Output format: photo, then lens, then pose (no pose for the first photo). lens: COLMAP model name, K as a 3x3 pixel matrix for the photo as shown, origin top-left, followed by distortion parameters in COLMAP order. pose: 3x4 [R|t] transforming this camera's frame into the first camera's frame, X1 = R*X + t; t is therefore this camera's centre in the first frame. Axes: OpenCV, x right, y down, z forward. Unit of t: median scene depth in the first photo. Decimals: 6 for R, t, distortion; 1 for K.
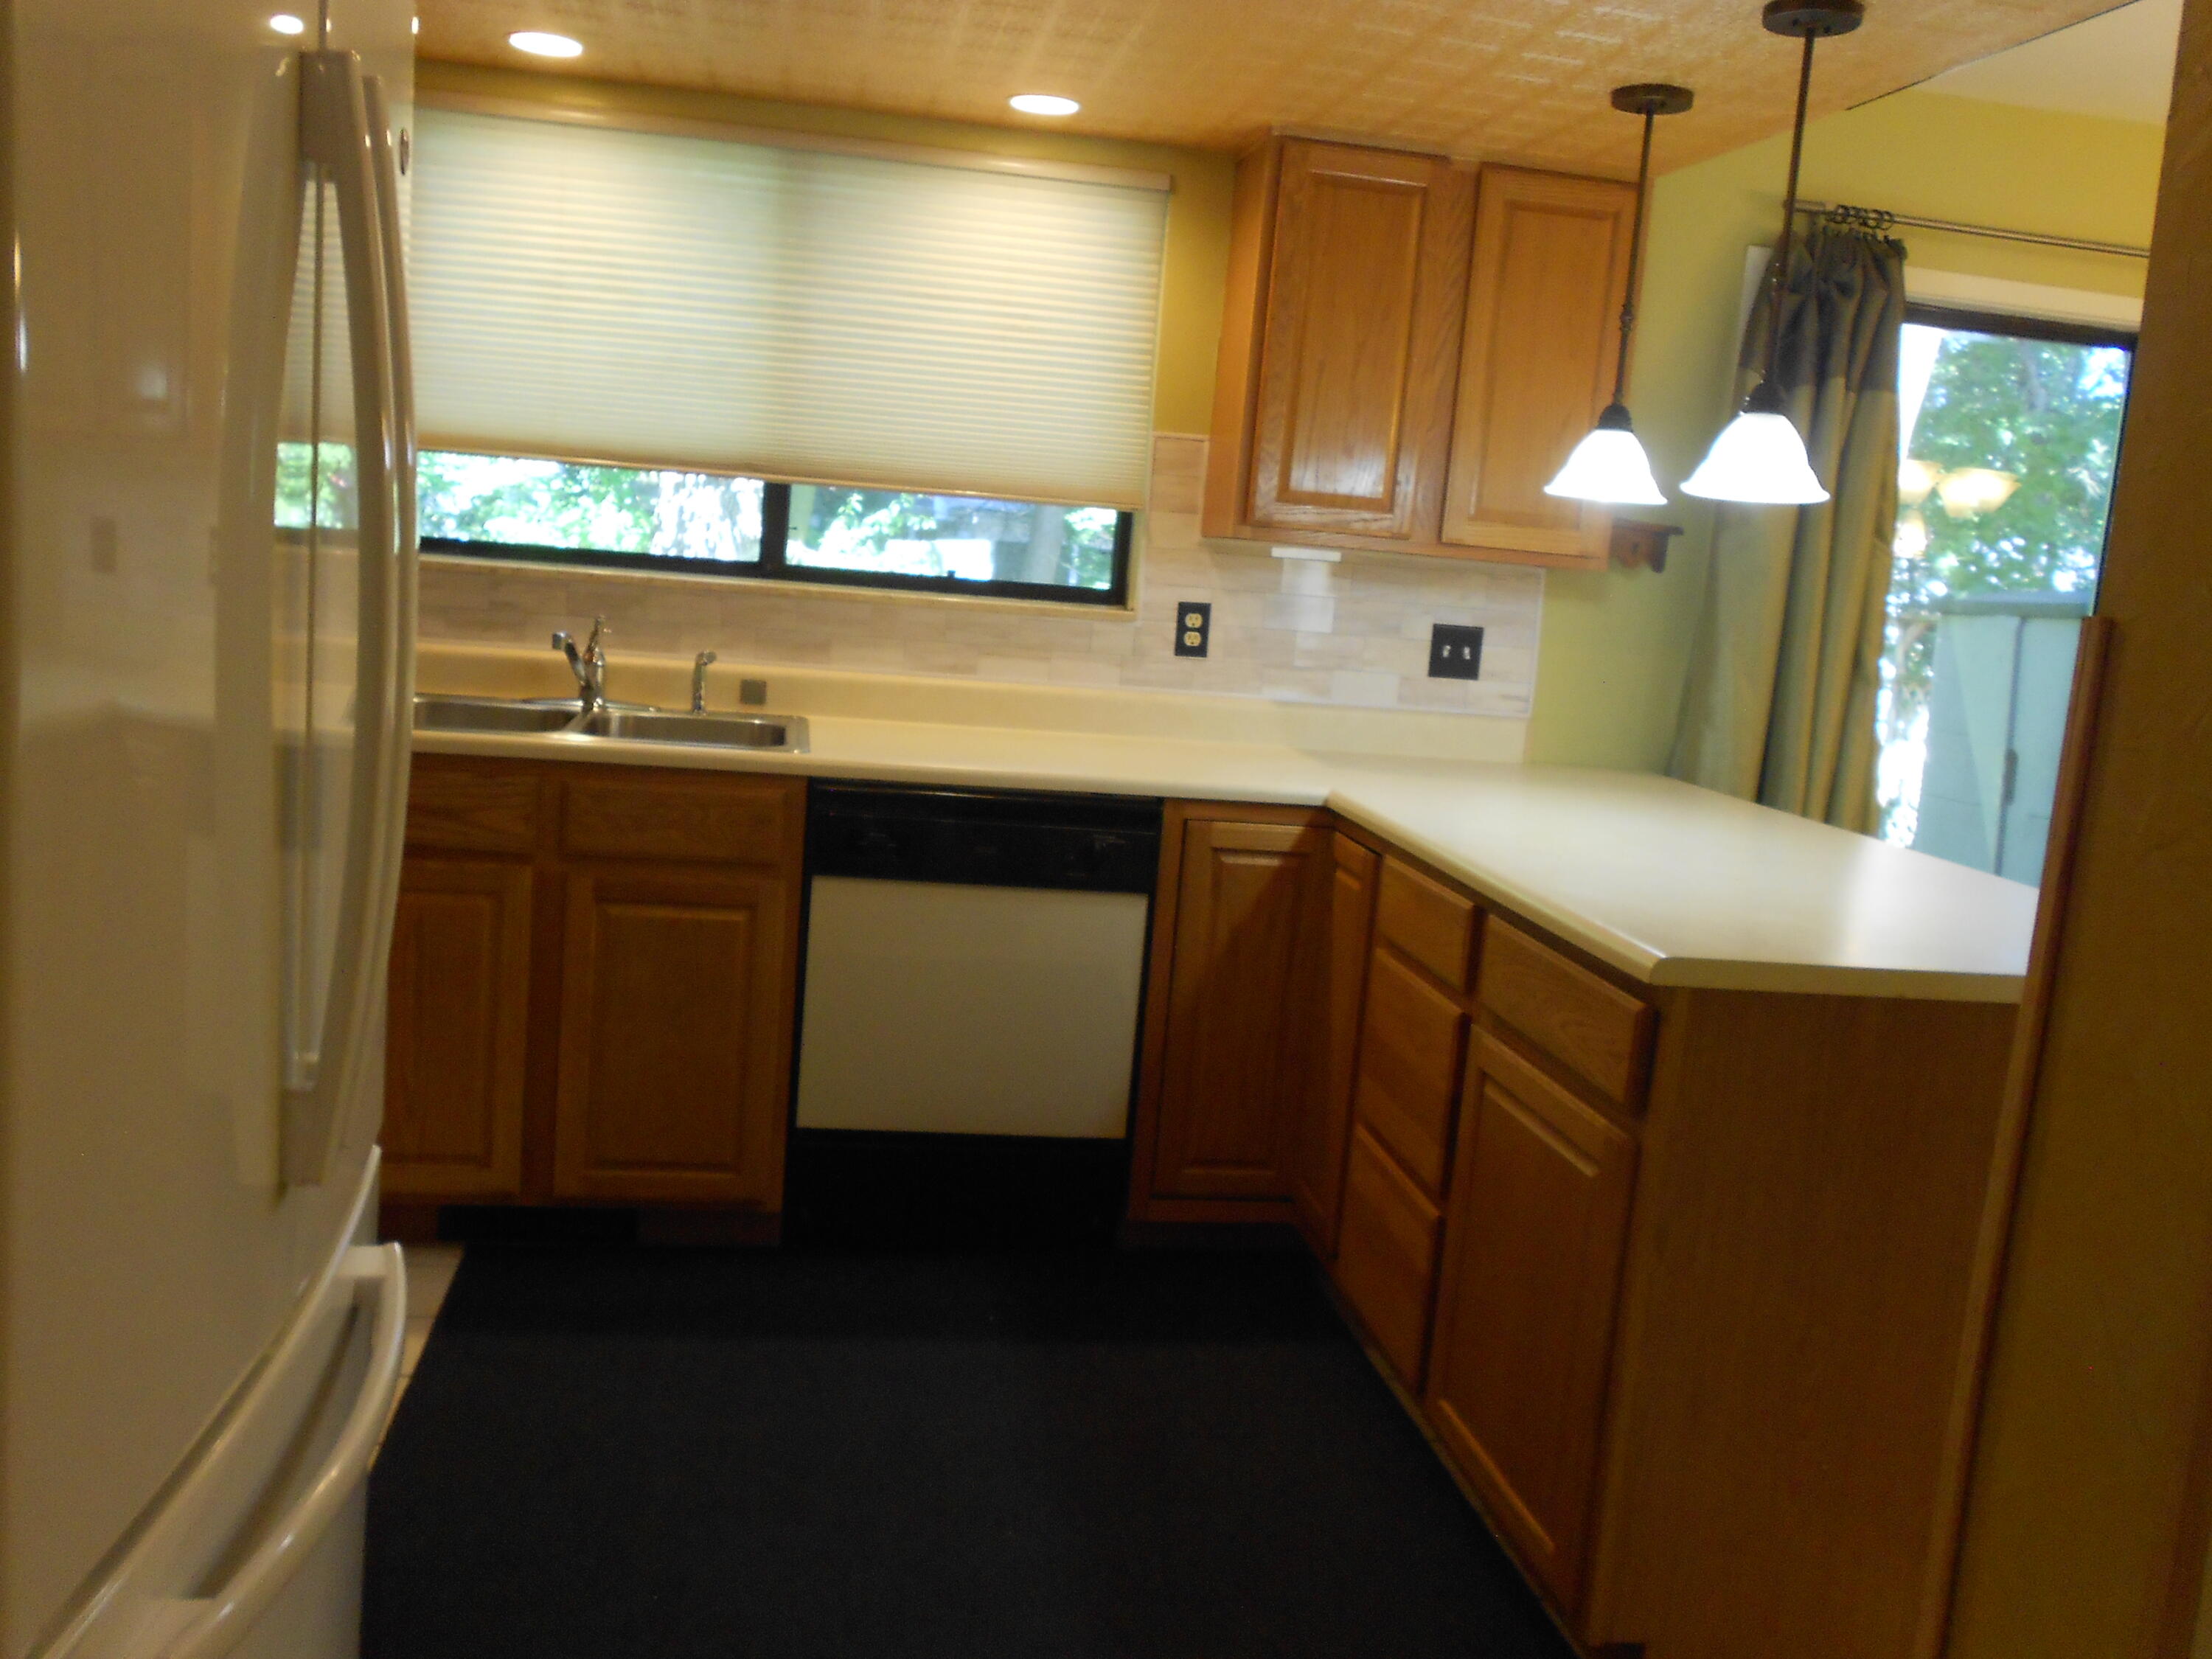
lens RADIAL K [[1841.5, 0, 1060.5], [0, 1841.5, 812.1], [0, 0, 1]] dist [-0.046189, 0.055258]
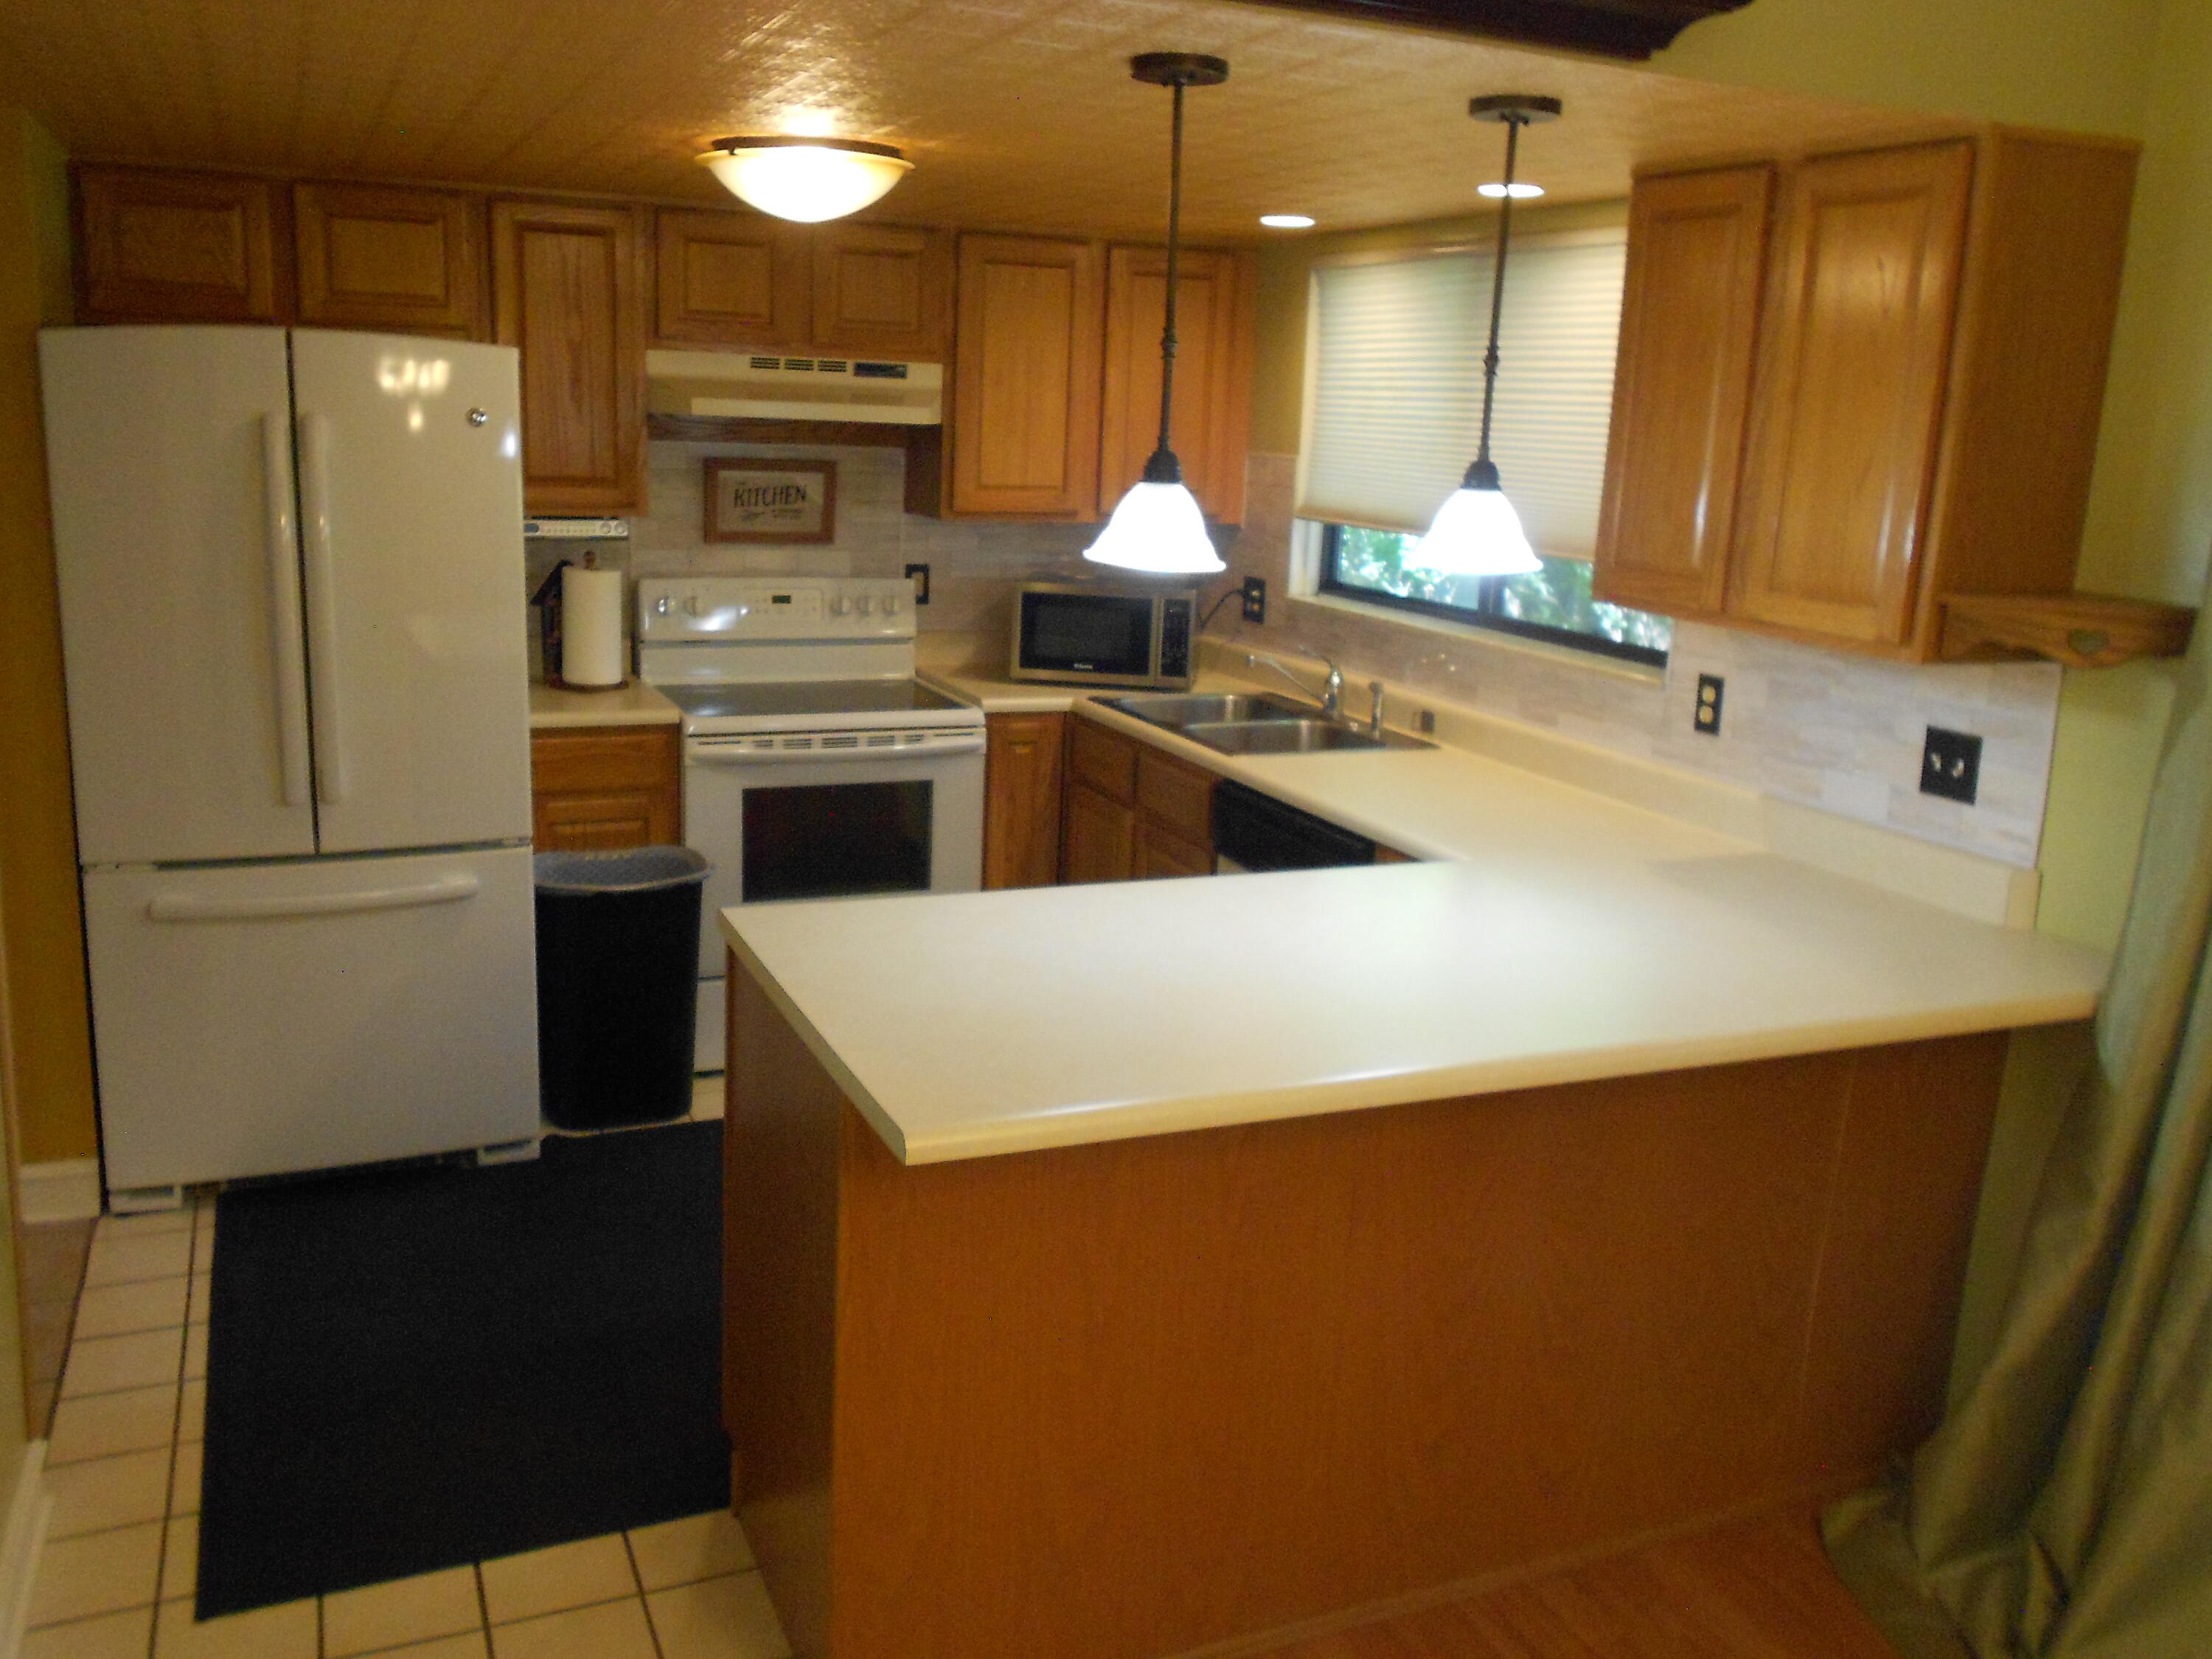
lens RADIAL K [[1828.4, 0, 1106.4], [0, 1828.4, 745.2], [0, 0, 1]] dist [-0.030585, 0.017234]
pose [[0.275758, 0.107118, -0.955240, 0.865950], [-0.165467, 0.984227, 0.062602, -0.087218], [0.946878, 0.140797, 0.289133, 0.462818]]
